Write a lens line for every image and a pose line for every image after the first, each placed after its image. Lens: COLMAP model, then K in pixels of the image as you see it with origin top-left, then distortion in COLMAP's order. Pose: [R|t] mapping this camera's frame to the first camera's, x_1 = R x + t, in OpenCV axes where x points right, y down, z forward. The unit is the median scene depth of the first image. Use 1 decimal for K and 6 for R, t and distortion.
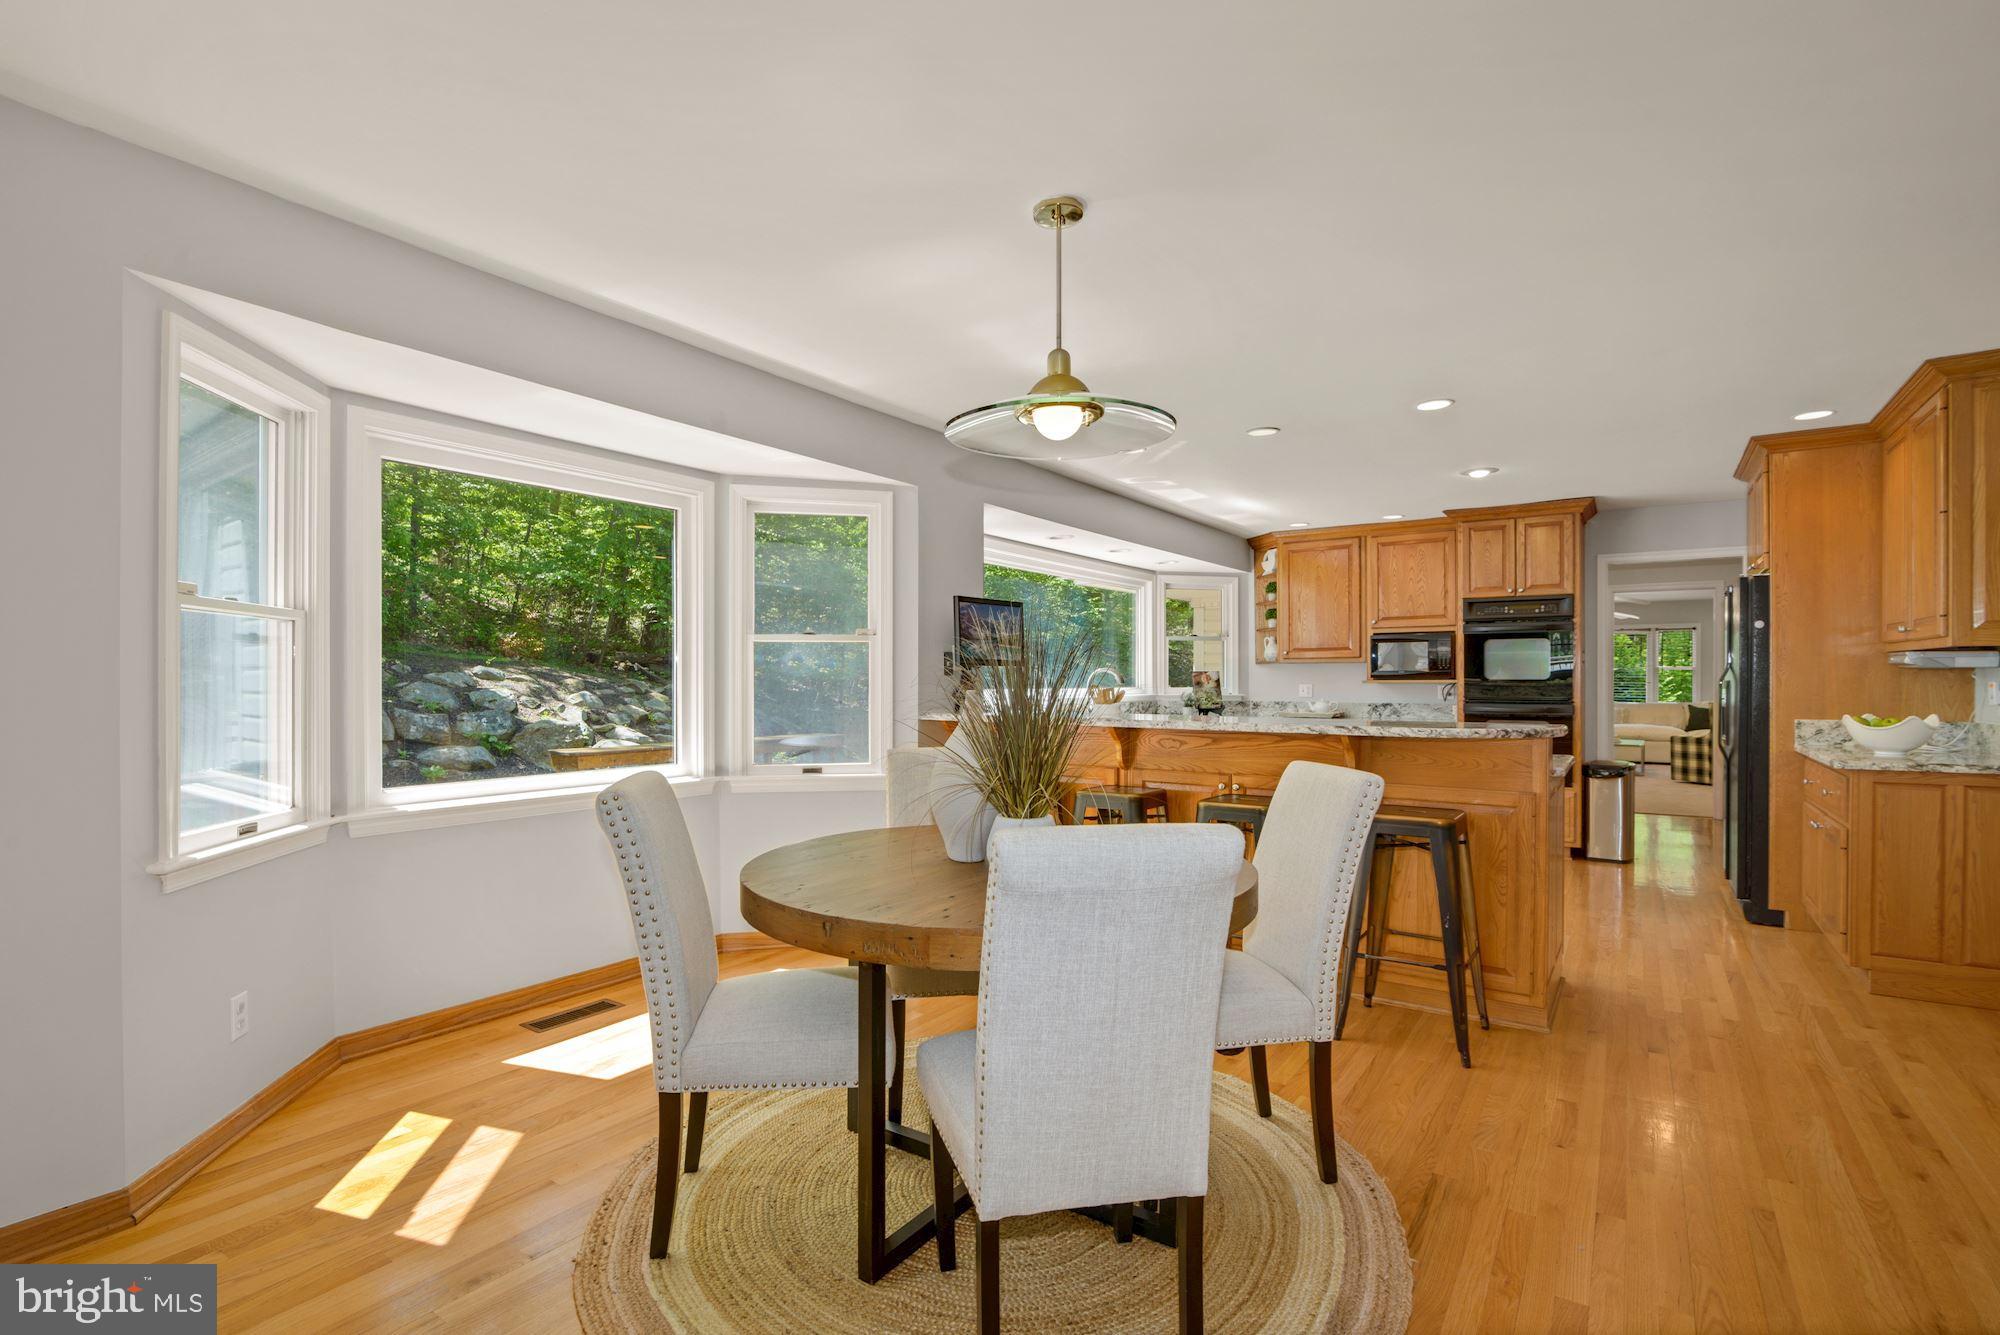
lens RADIAL K [[923.1, 0, 1003.5], [0, 923.1, 675.4], [0, 0, 1]] dist [-0.017187, 0.000412]
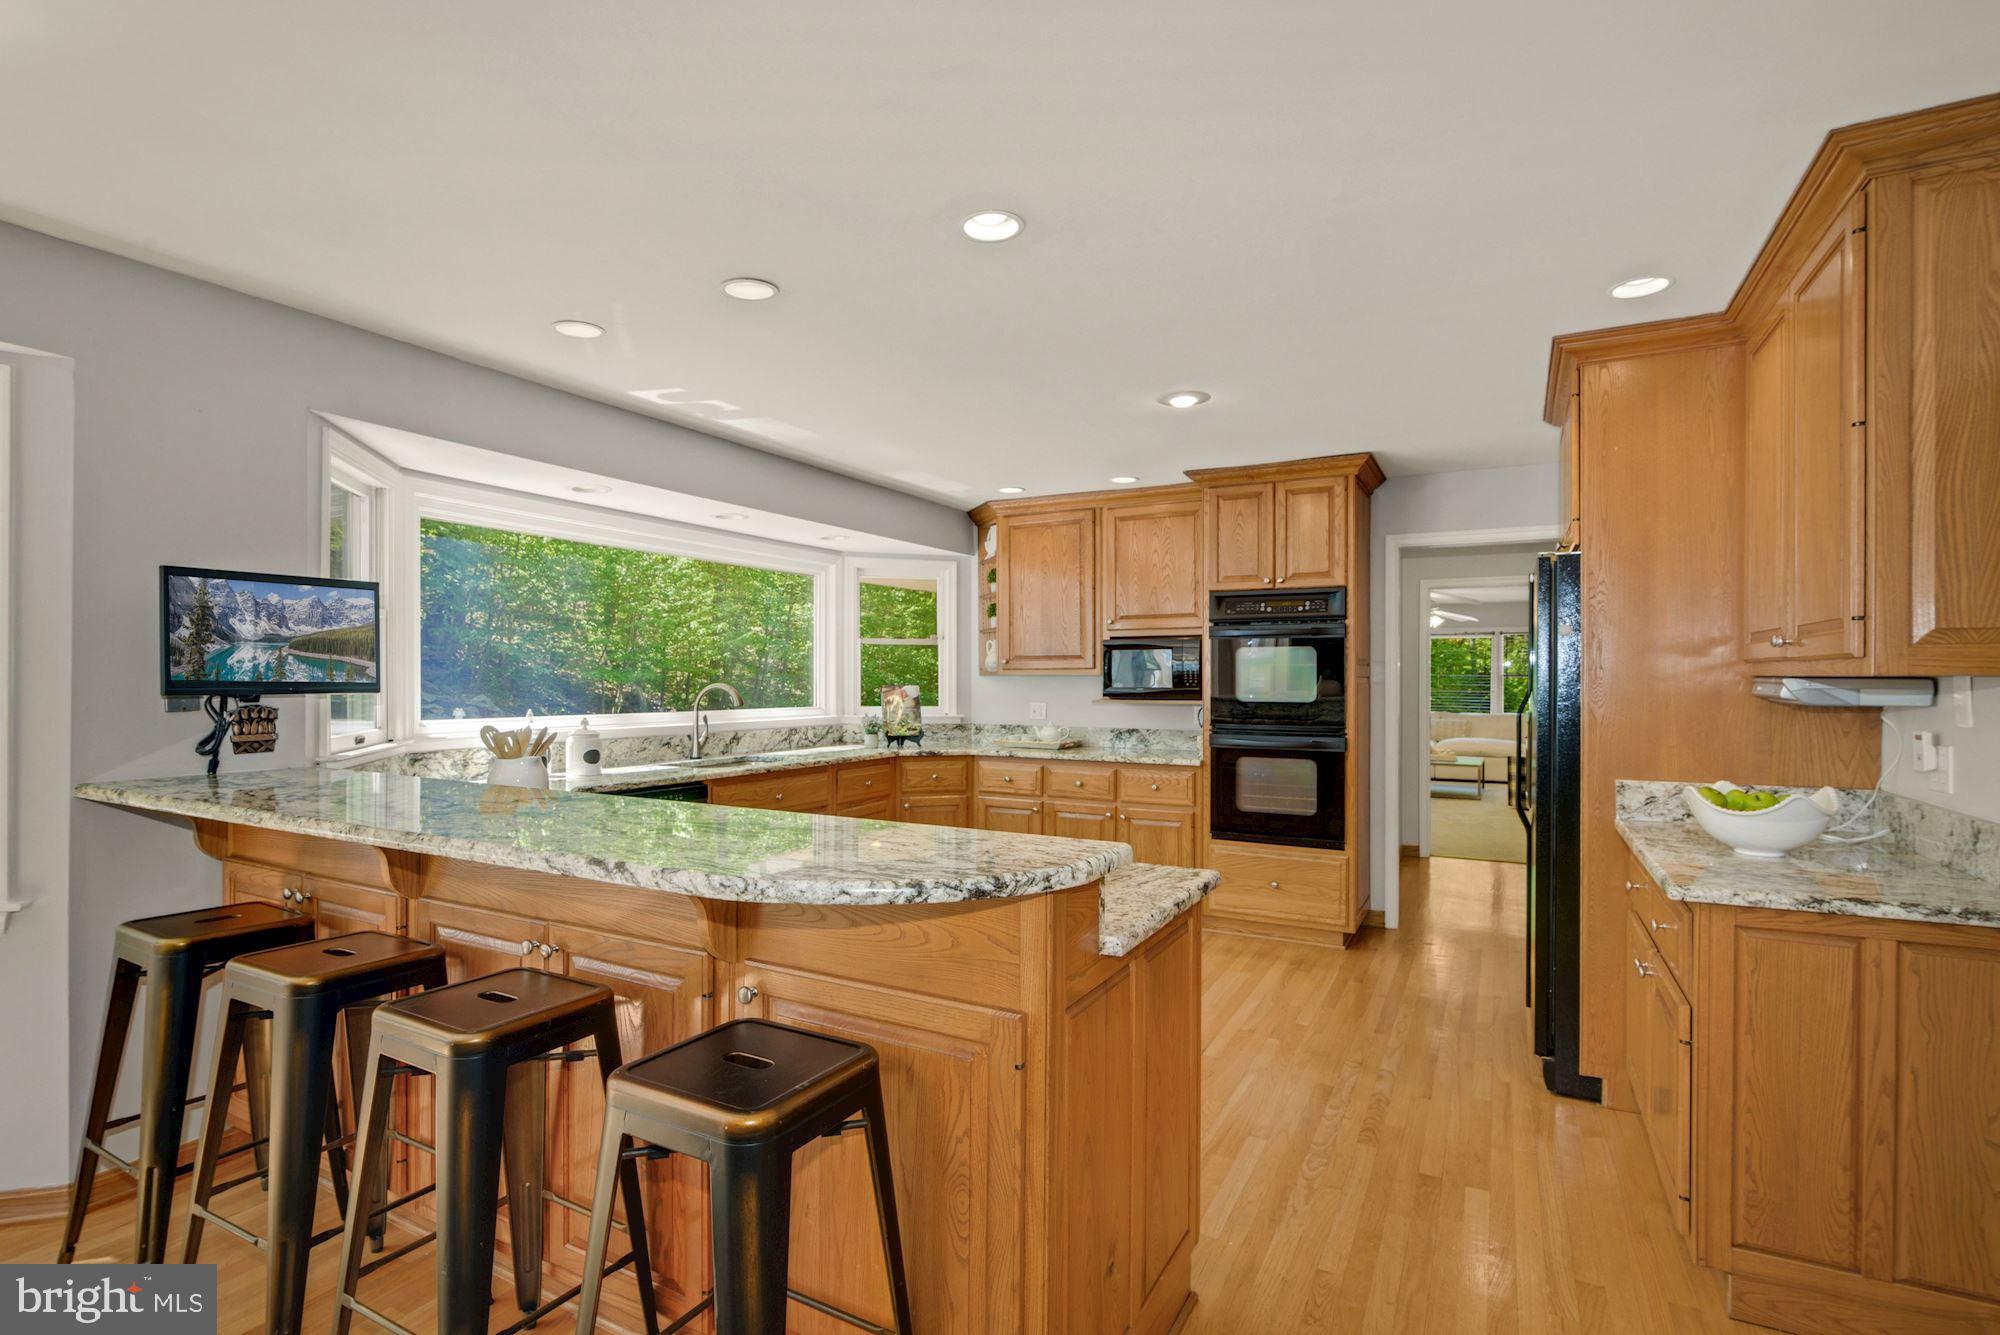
lens RADIAL K [[952.8, 0, 993.3], [0, 952.8, 669.3], [0, 0, 1]] dist [-0.003857, -0.001741]
pose [[0.993864, 0.004215, 0.110533, 0.257960], [-0.003614, 0.999978, -0.005636, -0.017057], [-0.110554, 0.005202, 0.993856, 0.275466]]
